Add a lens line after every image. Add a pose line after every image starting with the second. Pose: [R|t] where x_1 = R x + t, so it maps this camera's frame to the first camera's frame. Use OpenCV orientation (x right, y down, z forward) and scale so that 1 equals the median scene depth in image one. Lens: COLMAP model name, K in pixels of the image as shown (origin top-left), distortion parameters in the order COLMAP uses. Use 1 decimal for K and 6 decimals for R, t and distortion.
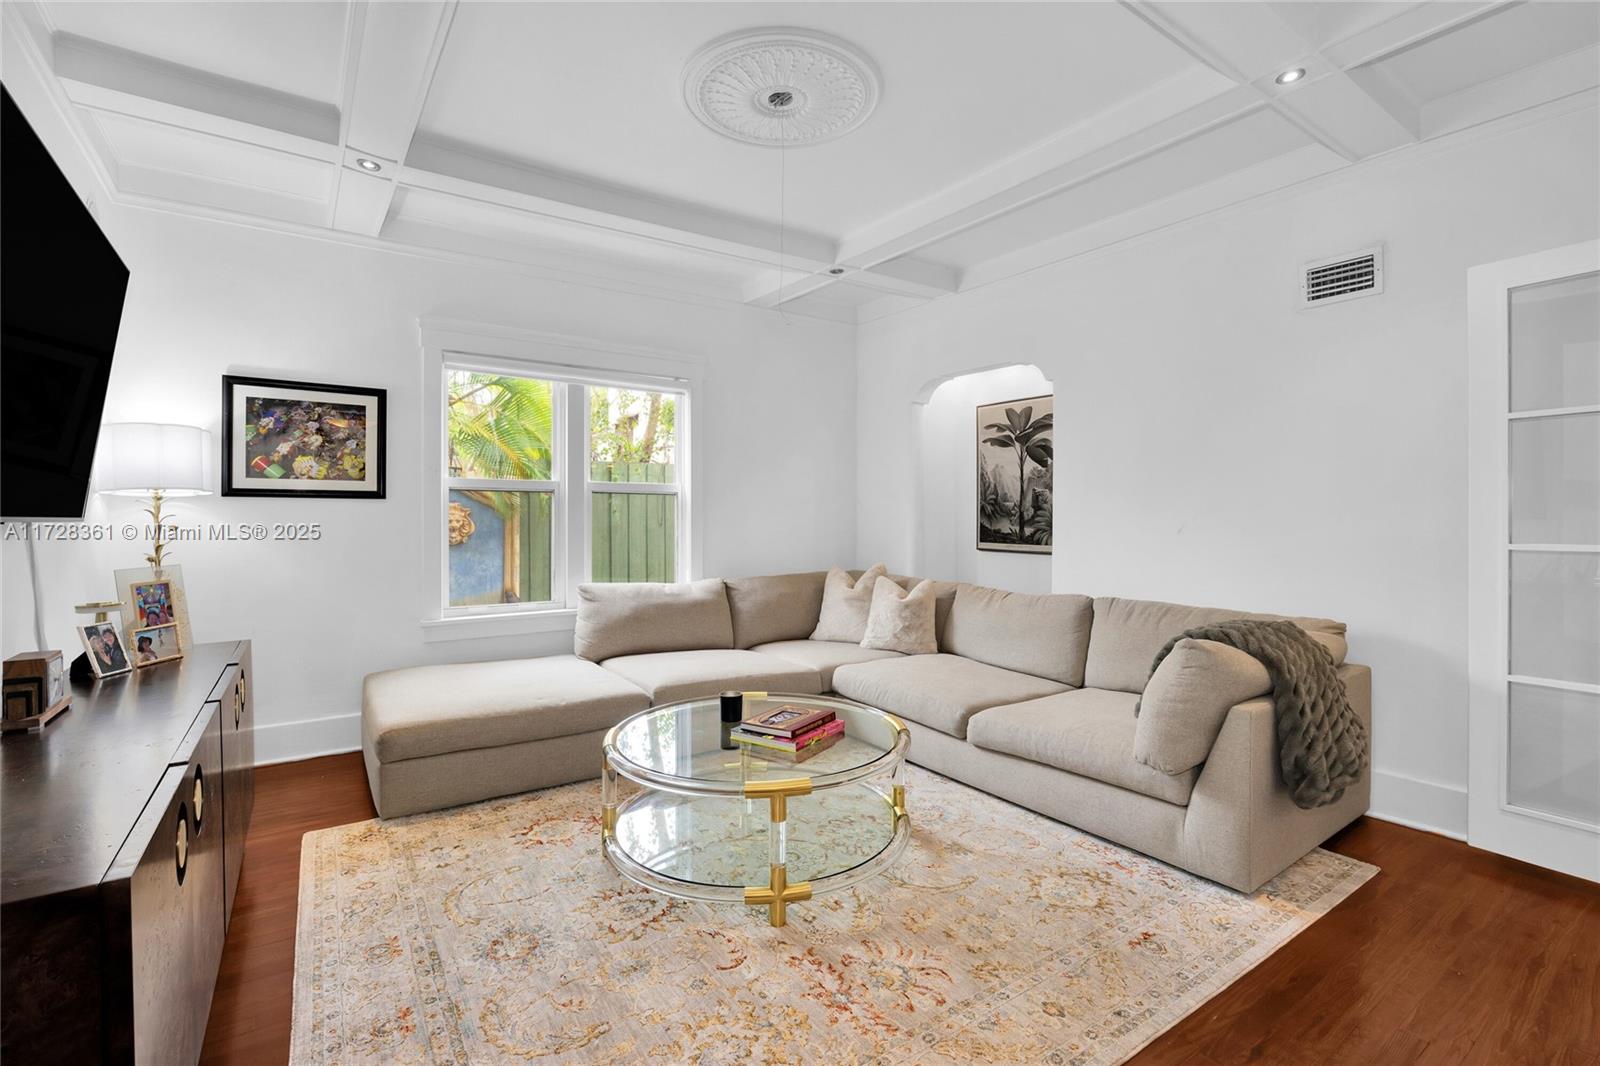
lens RADIAL K [[716.6, 0, 798.5], [0, 716.6, 522.6], [0, 0, 1]] dist [-0.016955, -0.000041]
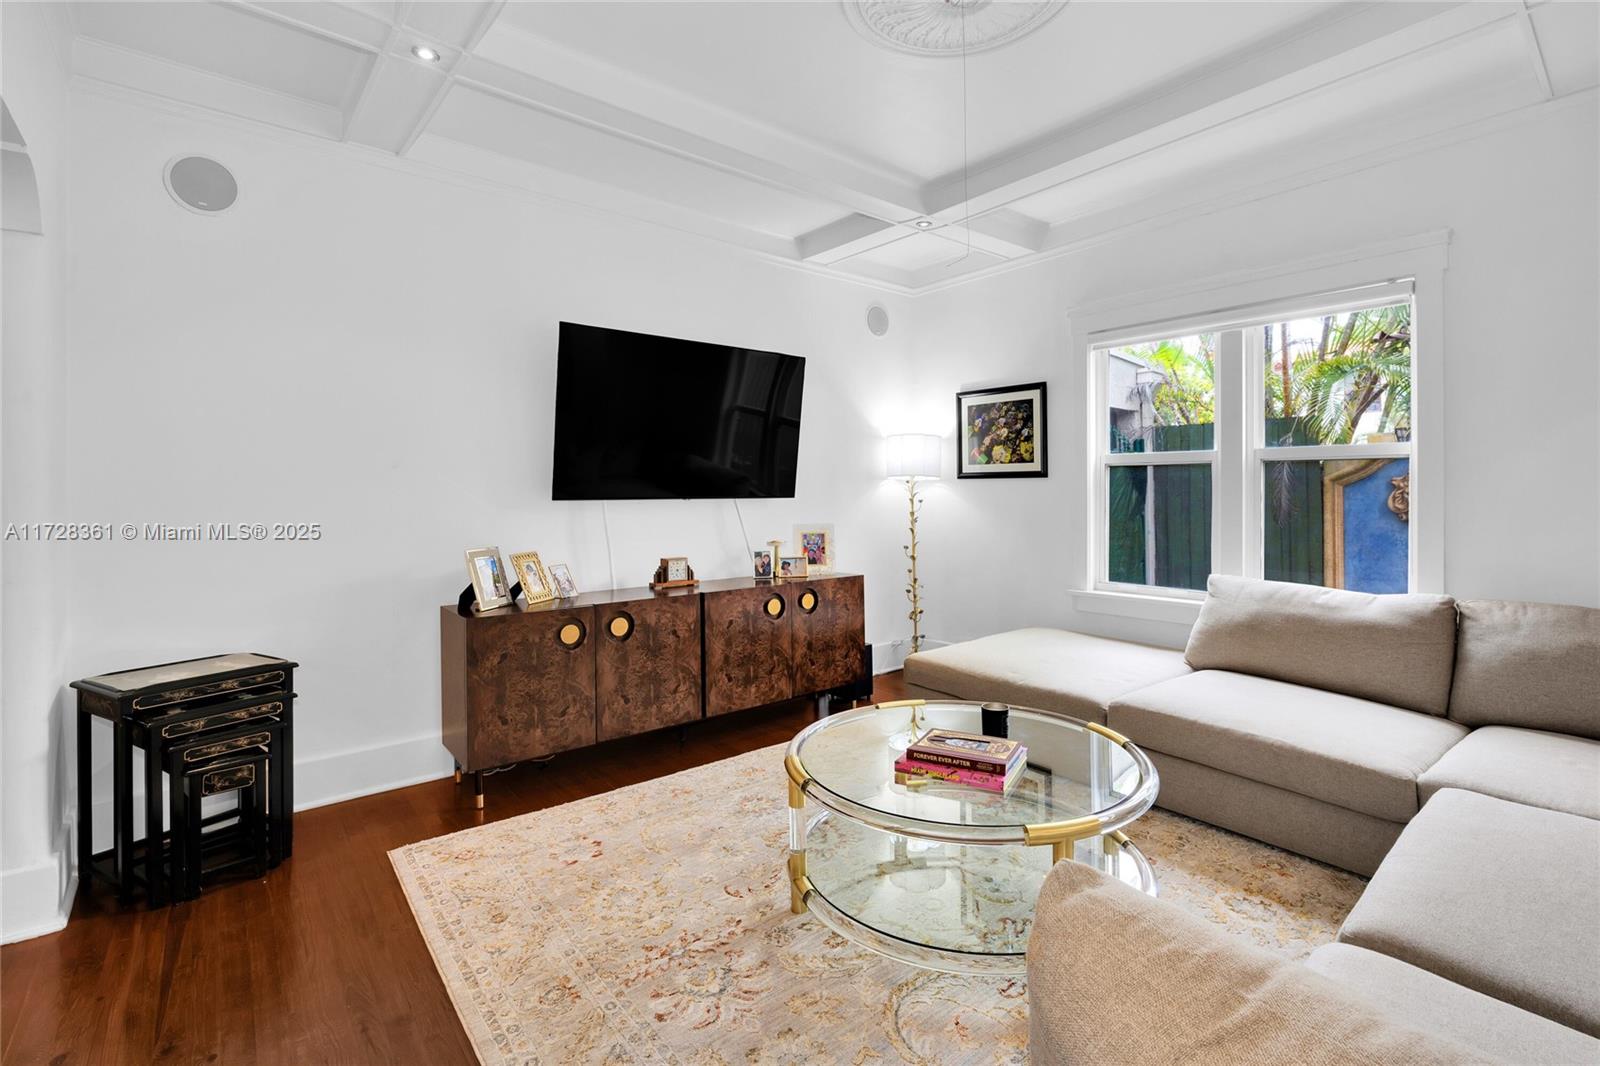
lens RADIAL K [[718.9, 0, 799.3], [0, 718.9, 493.6], [0, 0, 1]] dist [-0.018753, 0.000070]
pose [[0.086552, 0.004092, -0.996239, 0.559655], [-0.000019, 0.999992, 0.004106, -0.012785], [0.996247, -0.000336, 0.086551, 0.533572]]
